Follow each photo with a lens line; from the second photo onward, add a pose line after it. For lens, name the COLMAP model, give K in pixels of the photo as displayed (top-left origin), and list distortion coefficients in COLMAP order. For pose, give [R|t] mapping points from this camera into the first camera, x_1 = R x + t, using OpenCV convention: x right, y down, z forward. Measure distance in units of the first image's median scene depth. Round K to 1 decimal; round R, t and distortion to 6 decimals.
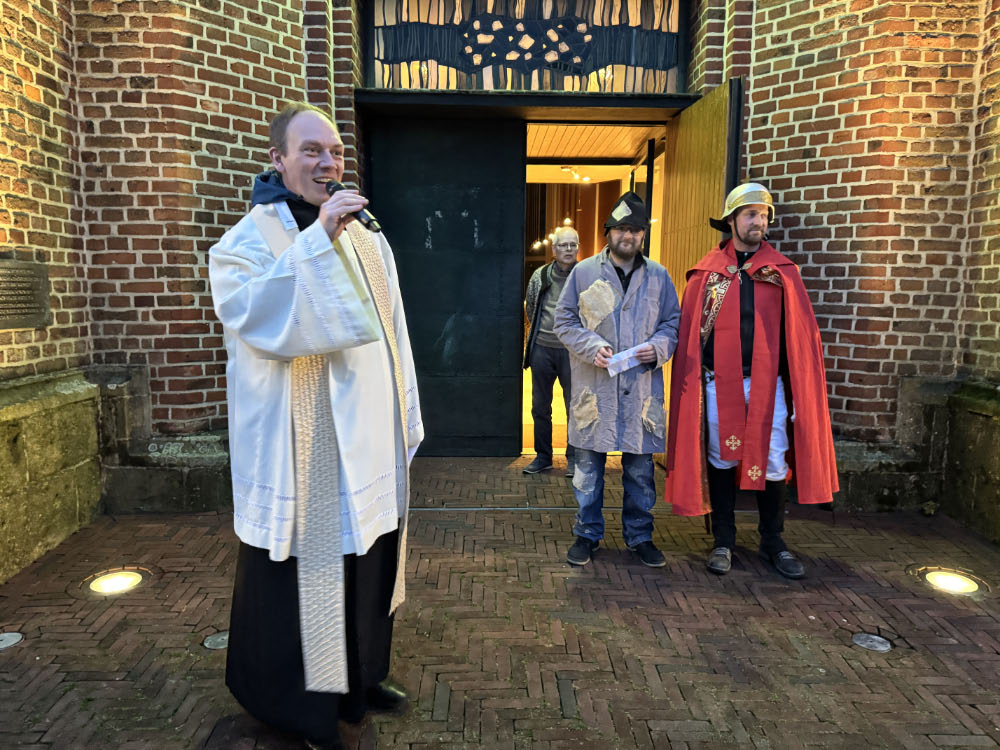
lens RADIAL K [[692.2, 0, 500.0], [0, 692.2, 375.0], [0, 0, 1]] dist [-0.030120, 0.002860]
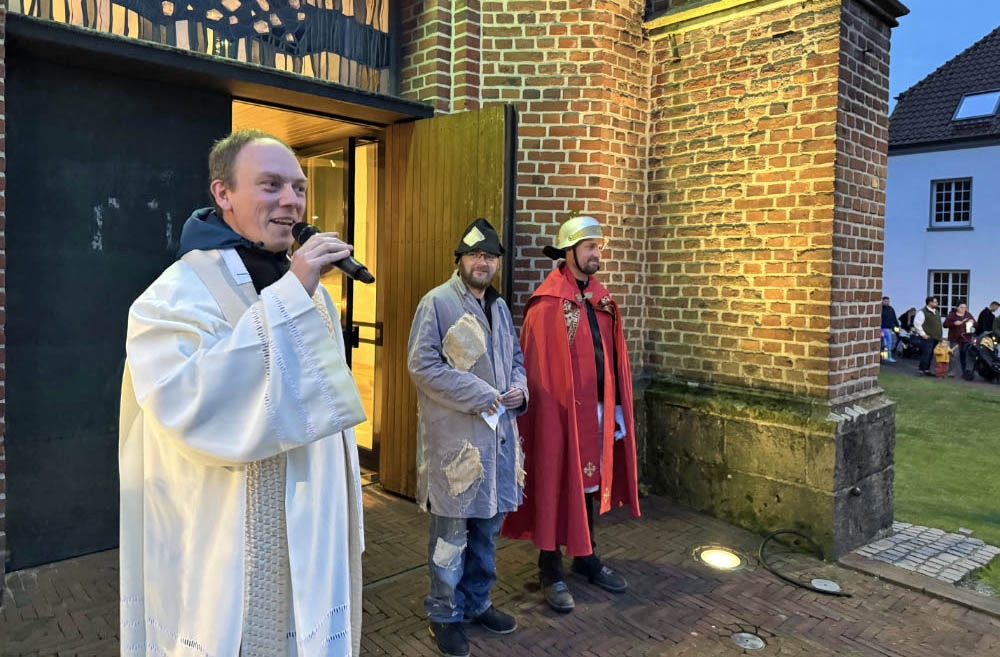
lens RADIAL K [[674.3, 0, 500.9], [0, 674.3, 297.6], [0, 0, 1]] dist [-0.000865, -0.005842]
pose [[0.749771, -0.020931, 0.661367, -0.318782], [0.058747, 0.997658, -0.035026, -0.105928], [-0.659085, 0.065115, 0.749245, 0.257652]]
